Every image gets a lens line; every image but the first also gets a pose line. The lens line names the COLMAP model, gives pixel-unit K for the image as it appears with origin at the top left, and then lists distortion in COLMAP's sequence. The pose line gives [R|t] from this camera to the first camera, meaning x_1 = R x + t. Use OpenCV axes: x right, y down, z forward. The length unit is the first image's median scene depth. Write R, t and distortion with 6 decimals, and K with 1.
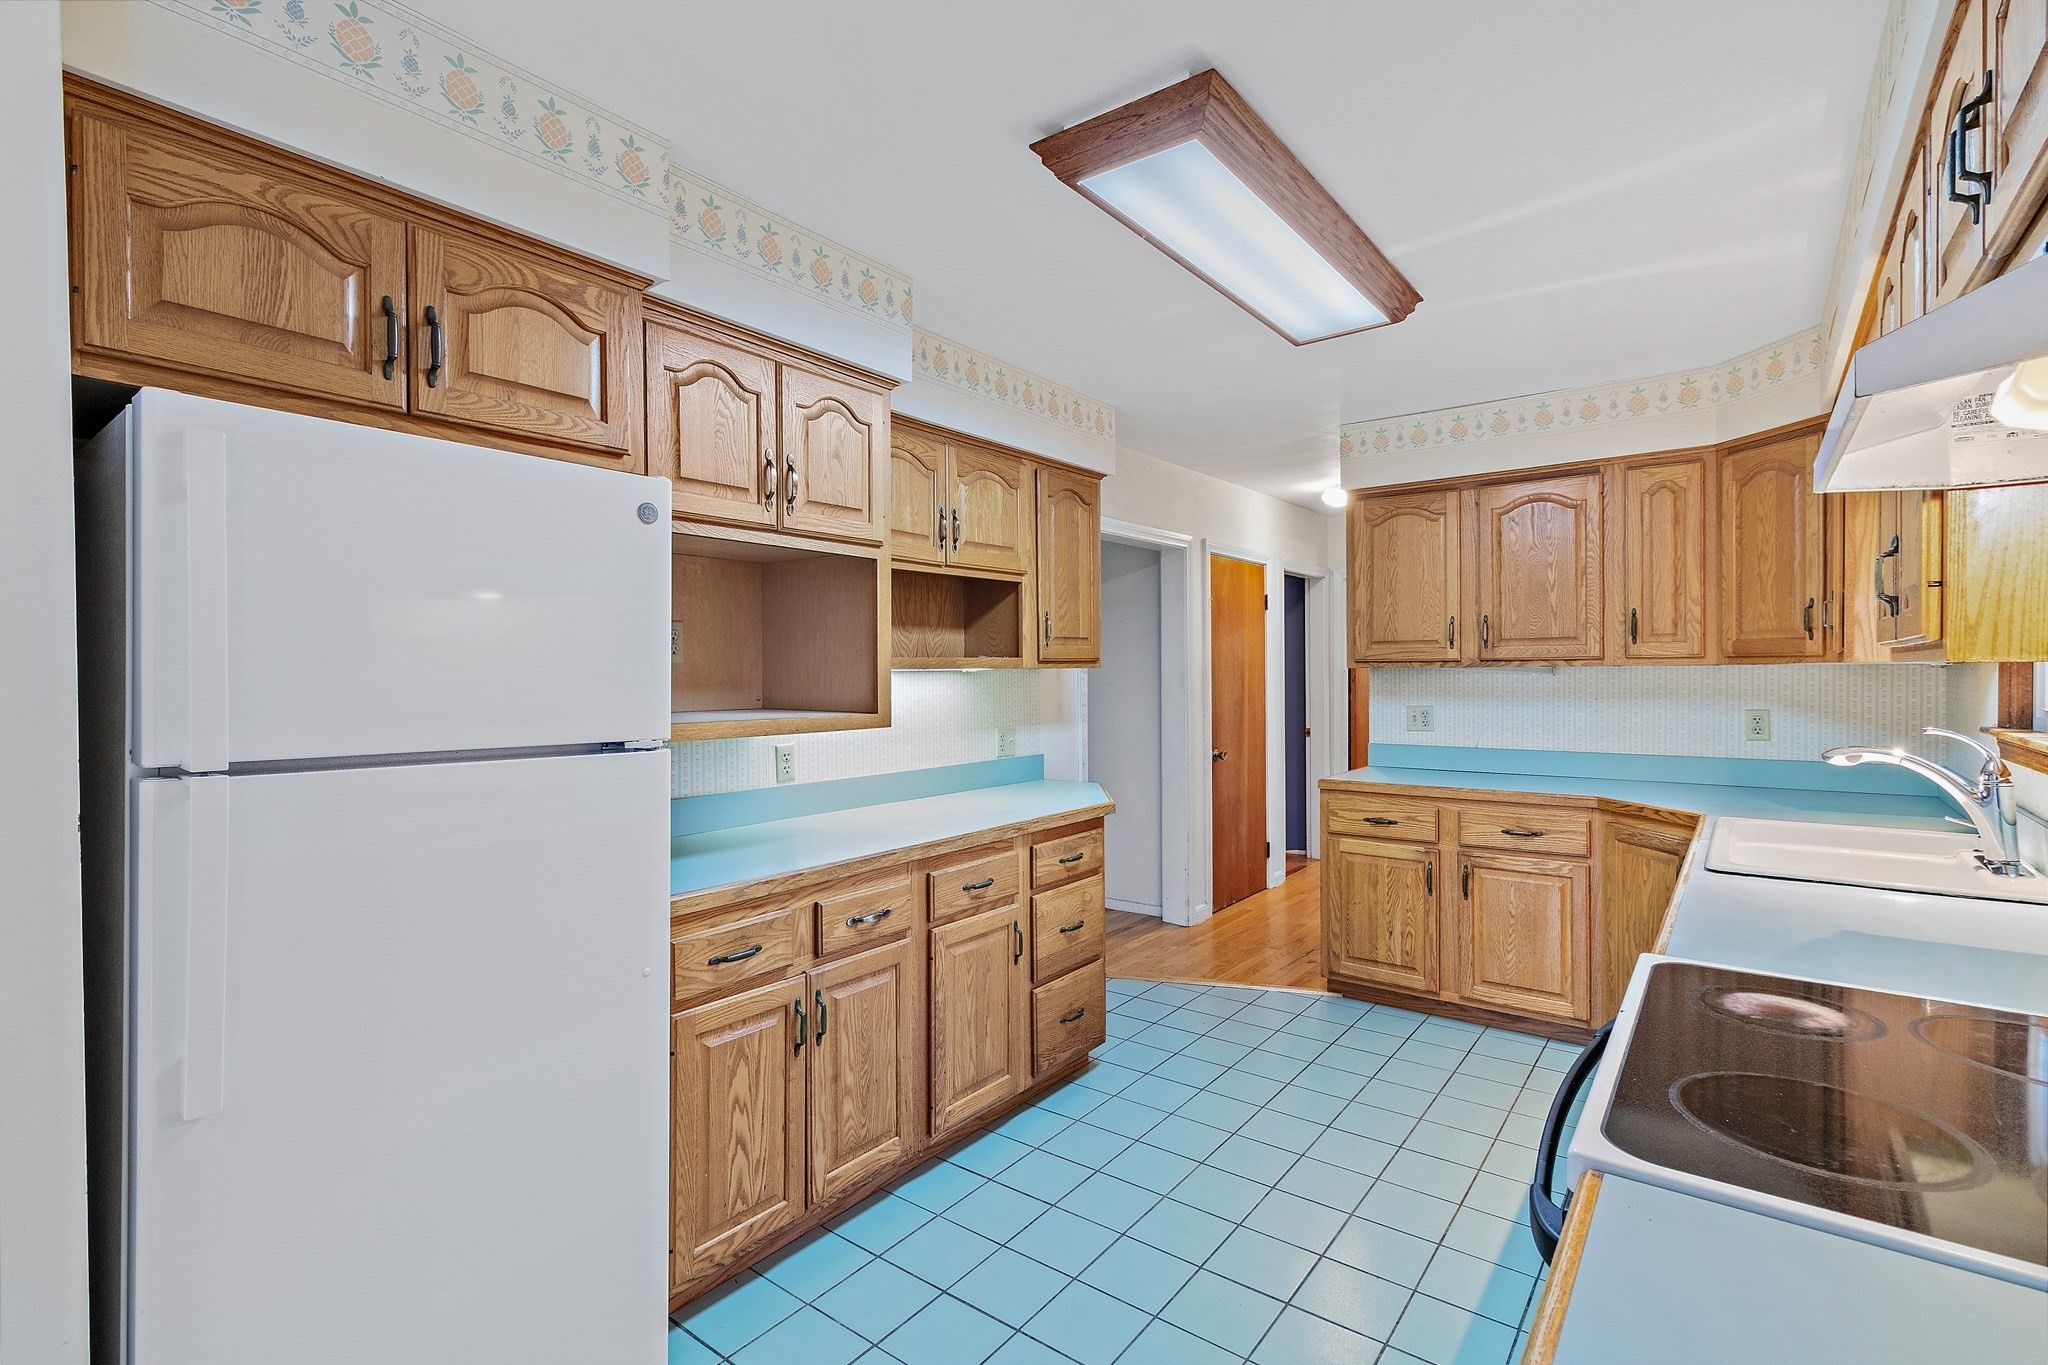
lens RADIAL K [[967.2, 0, 1037.5], [0, 967.2, 681.6], [0, 0, 1]] dist [0.003130, 0.000121]
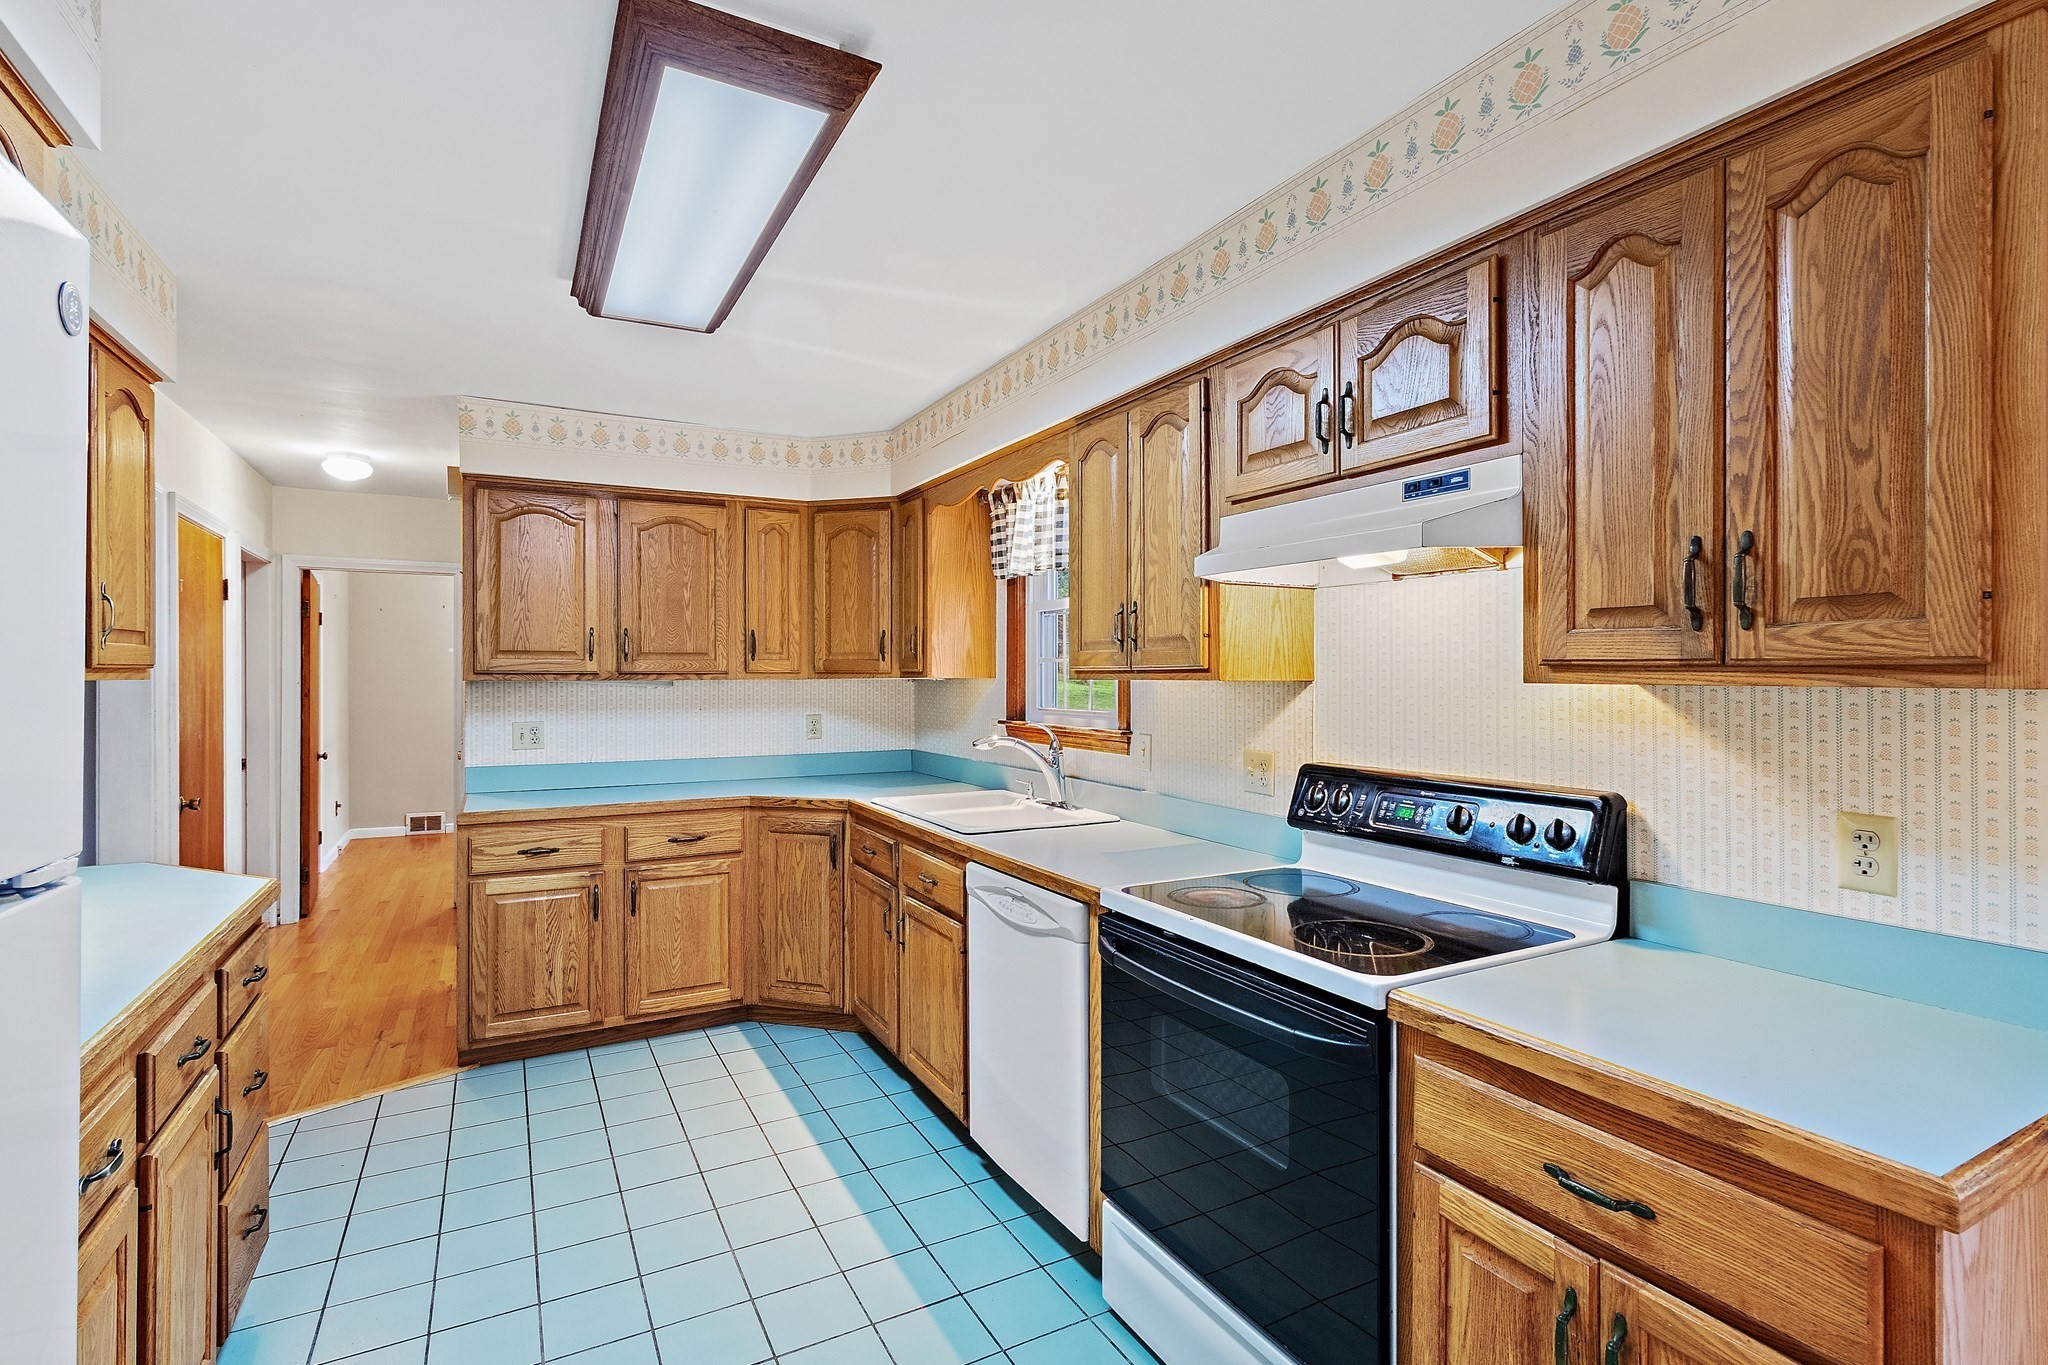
lens RADIAL K [[967.2, 0, 1039.2], [0, 967.2, 673.7], [0, 0, 1]] dist [0.003130, 0.000121]
pose [[0.407990, 0.008800, 0.912944, -0.287026], [0.008838, 0.999869, -0.013588, -0.004566], [-0.912944, 0.013613, 0.407859, 0.213683]]
